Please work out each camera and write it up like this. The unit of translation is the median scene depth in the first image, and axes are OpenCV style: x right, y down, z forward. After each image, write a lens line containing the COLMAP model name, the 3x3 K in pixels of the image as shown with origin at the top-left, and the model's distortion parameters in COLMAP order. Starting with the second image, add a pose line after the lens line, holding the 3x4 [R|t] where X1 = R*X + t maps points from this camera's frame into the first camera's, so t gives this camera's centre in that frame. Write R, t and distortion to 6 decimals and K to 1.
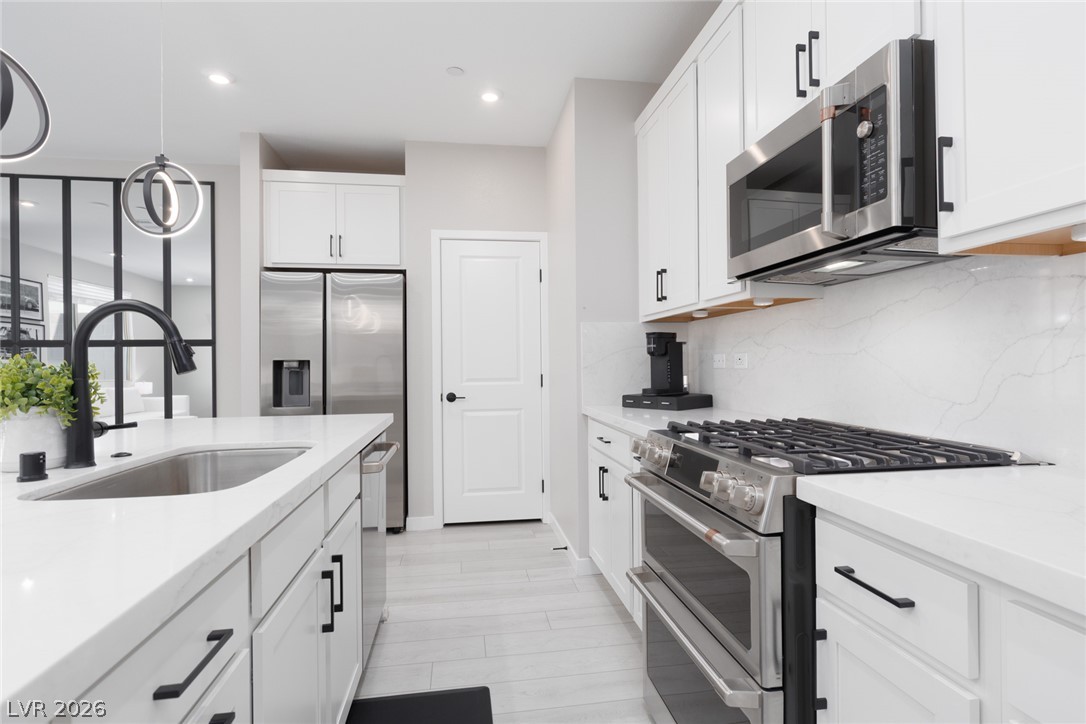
lens RADIAL K [[549.0, 0, 543.7], [0, 549.0, 360.1], [0, 0, 1]] dist [0.002733, 0.000199]
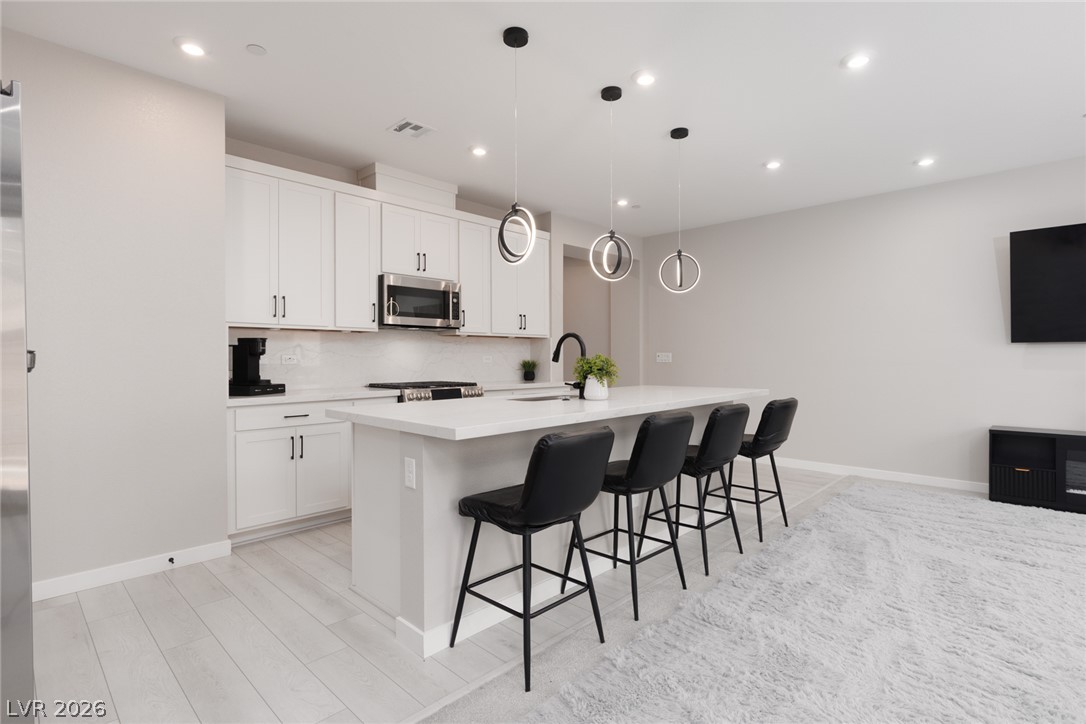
lens RADIAL K [[526.0, 0, 545.5], [0, 526.0, 356.7], [0, 0, 1]] dist [-0.004549, -0.000379]
pose [[-0.600823, 0.013214, 0.799273, -0.924598], [0.004009, 0.999901, -0.013517, 0.011659], [-0.799372, -0.004917, -0.600816, 0.904871]]
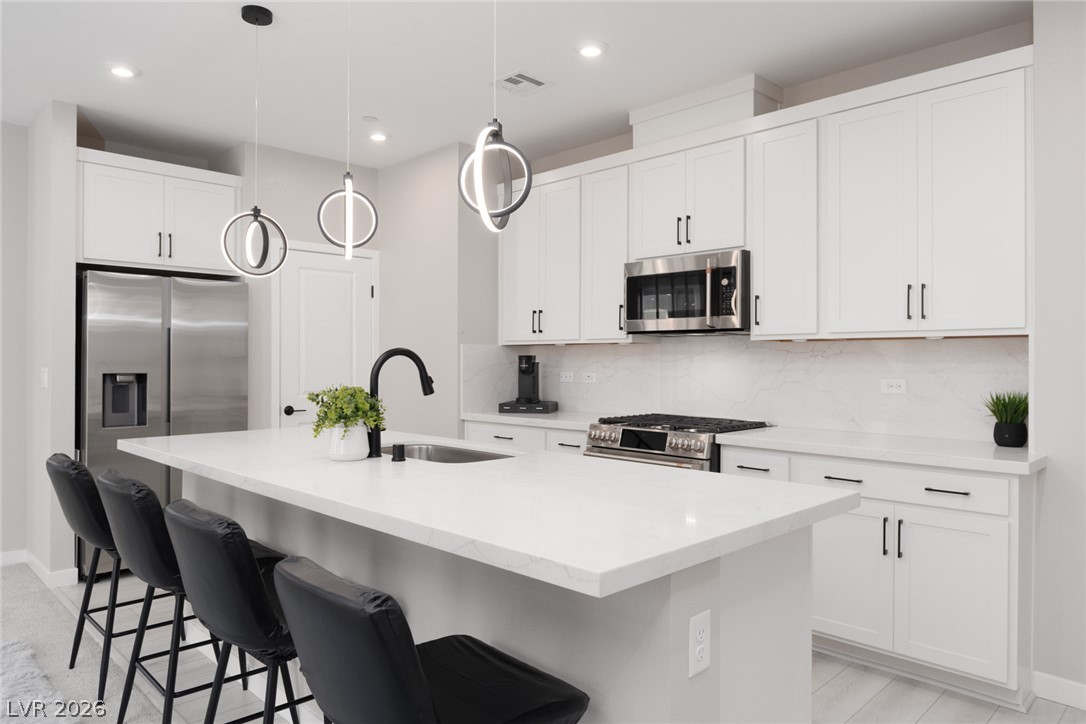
lens RADIAL K [[725.1, 0, 537.5], [0, 725.1, 359.3], [0, 0, 1]] dist [-0.002545, 0.000819]
pose [[0.811425, 0.011458, 0.584344, -0.591114], [-0.012985, 0.999914, -0.001575, -0.028674], [-0.584312, -0.006310, 0.811504, -0.322415]]
